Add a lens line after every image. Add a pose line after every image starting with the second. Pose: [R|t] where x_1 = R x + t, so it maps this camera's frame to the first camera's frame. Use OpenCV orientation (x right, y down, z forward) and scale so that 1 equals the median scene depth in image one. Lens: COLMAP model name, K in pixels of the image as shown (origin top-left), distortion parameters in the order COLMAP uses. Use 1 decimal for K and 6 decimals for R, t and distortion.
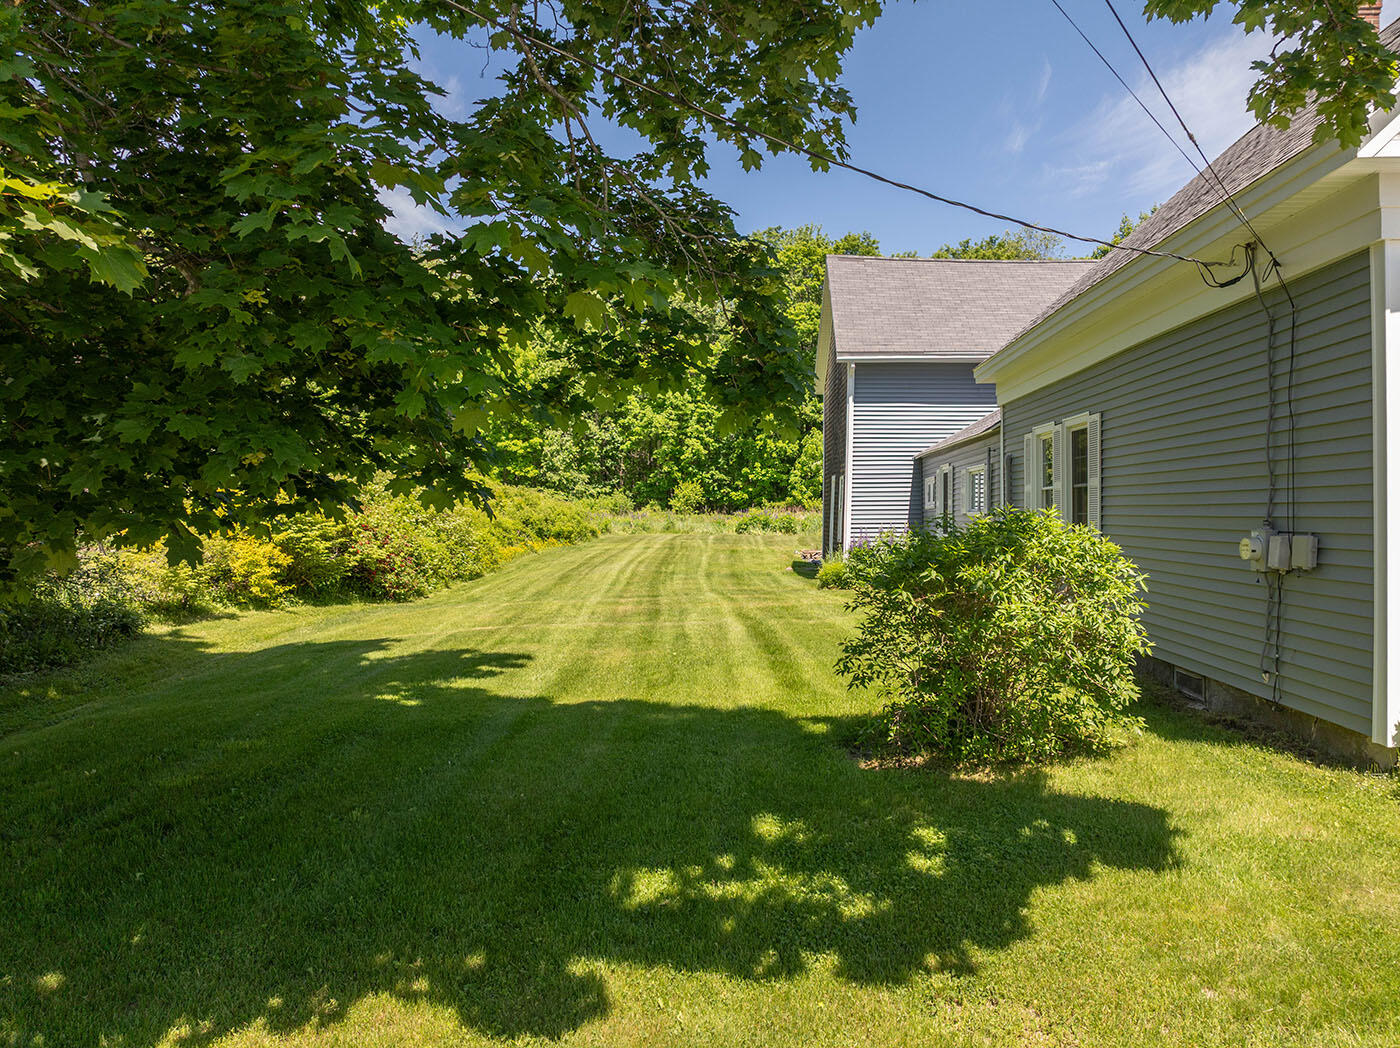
lens RADIAL K [[1006.9, 0, 700.0], [0, 1006.9, 524.0], [0, 0, 1]] dist [-0.040087, 0.020072]
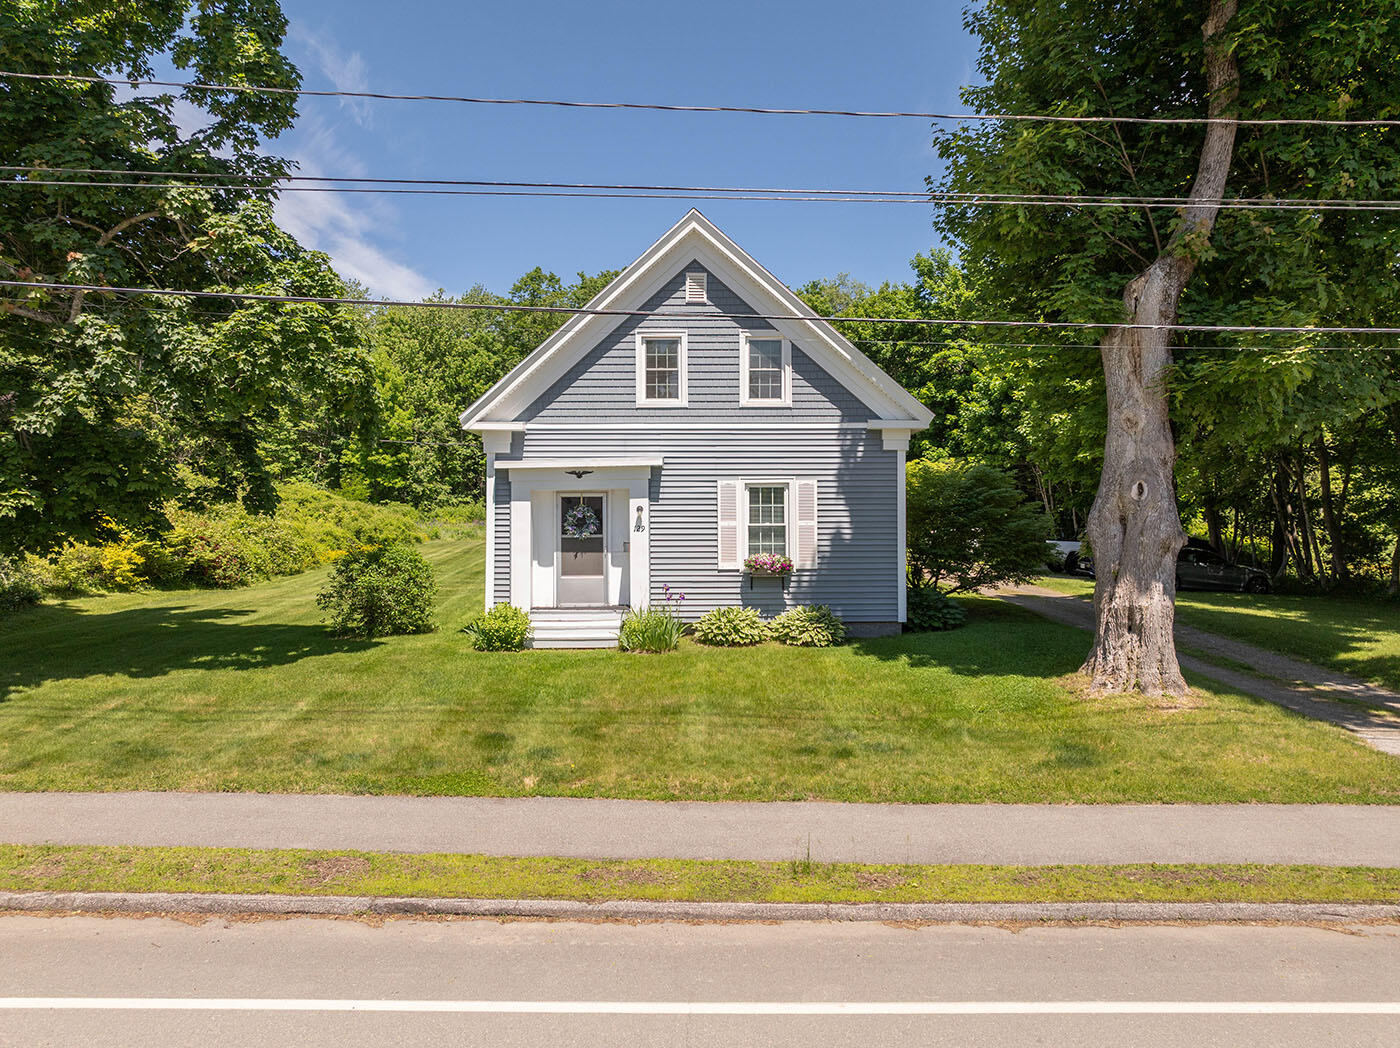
lens RADIAL K [[1002.3, 0, 700.0], [0, 1002.3, 524.0], [0, 0, 1]] dist [-0.041172, 0.042666]
pose [[0.996875, 0.008276, 0.078559, 0.910247], [-0.008132, 0.999965, -0.002154, -0.064562], [-0.078574, 0.001509, 0.996907, -1.657946]]
